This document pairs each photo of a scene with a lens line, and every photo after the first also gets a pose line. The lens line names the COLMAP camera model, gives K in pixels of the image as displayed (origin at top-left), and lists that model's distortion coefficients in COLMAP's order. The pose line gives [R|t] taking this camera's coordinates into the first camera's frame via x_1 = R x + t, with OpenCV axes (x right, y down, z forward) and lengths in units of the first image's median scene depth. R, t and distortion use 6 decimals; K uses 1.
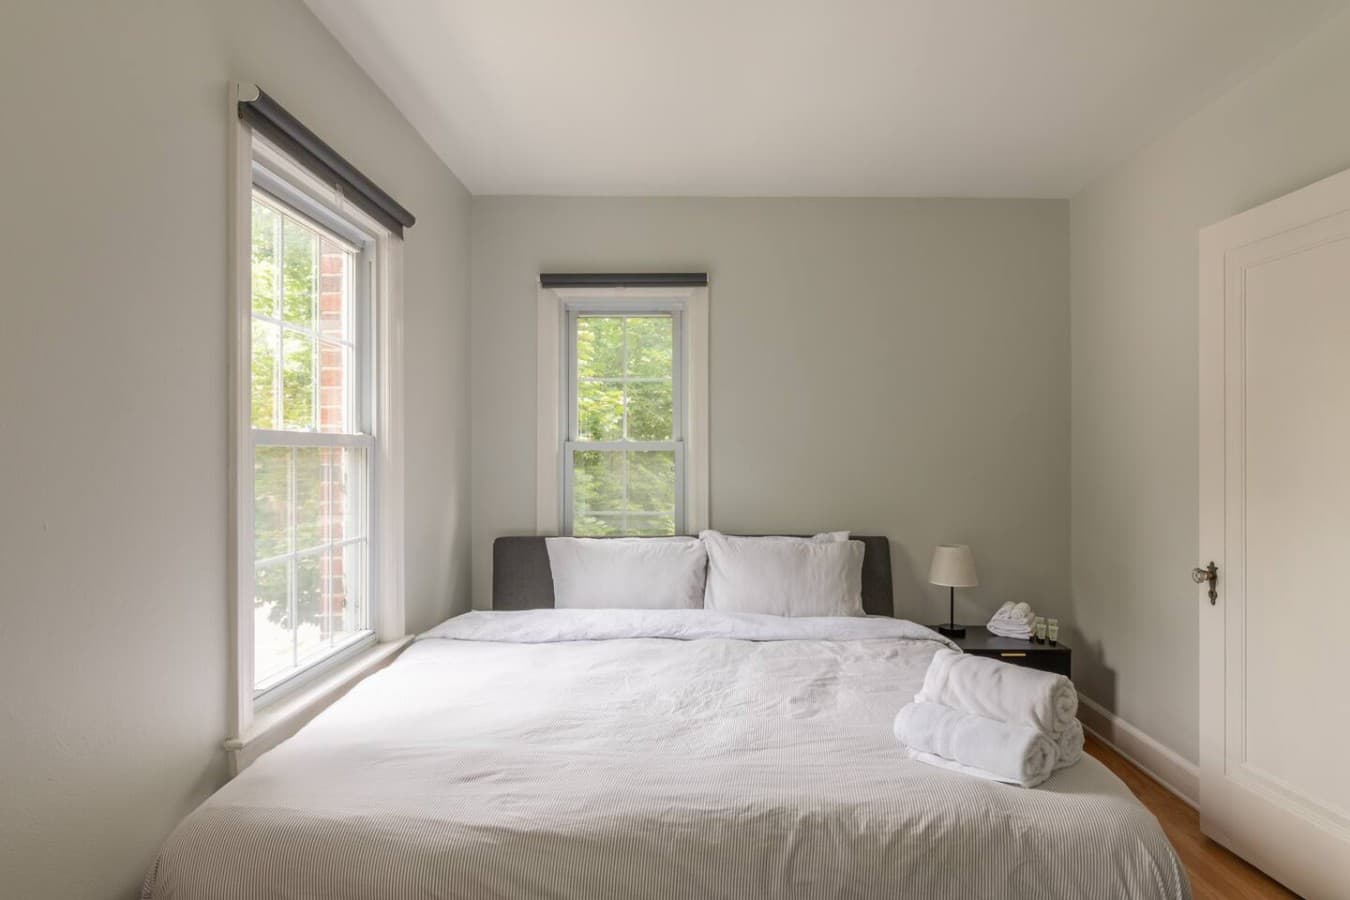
lens RADIAL K [[638.0, 0, 679.2], [0, 638.0, 448.3], [0, 0, 1]] dist [-0.001062, -0.000412]
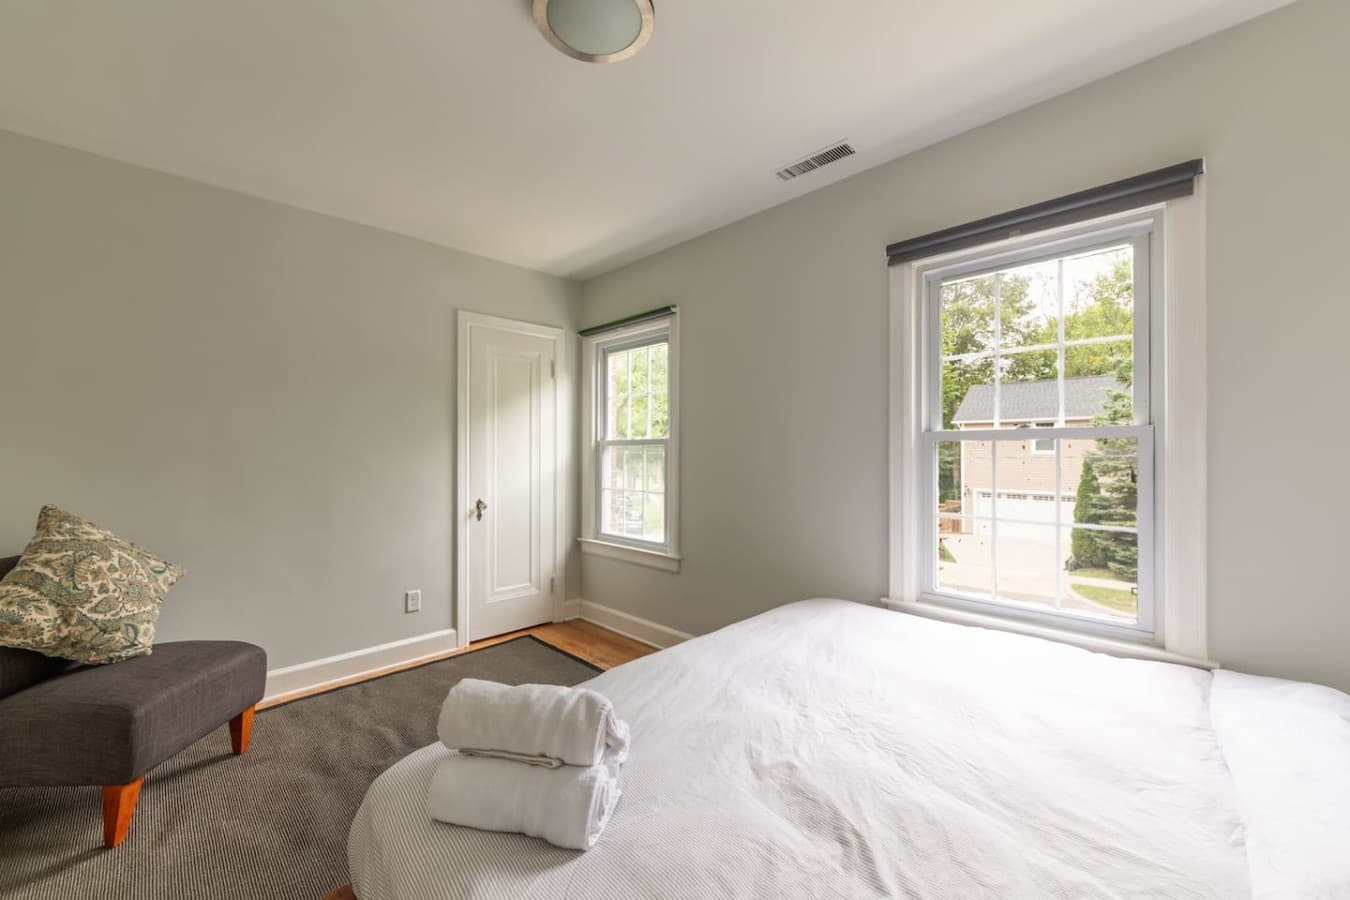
lens RADIAL K [[608.6, 0, 675.4], [0, 608.6, 446.3], [0, 0, 1]] dist [-0.001448, -0.000235]
pose [[-0.655121, 0.000960, -0.755523, 0.741793], [0.003625, 0.999992, -0.001872, 0.032248], [0.755515, -0.003966, -0.655119, 1.277824]]
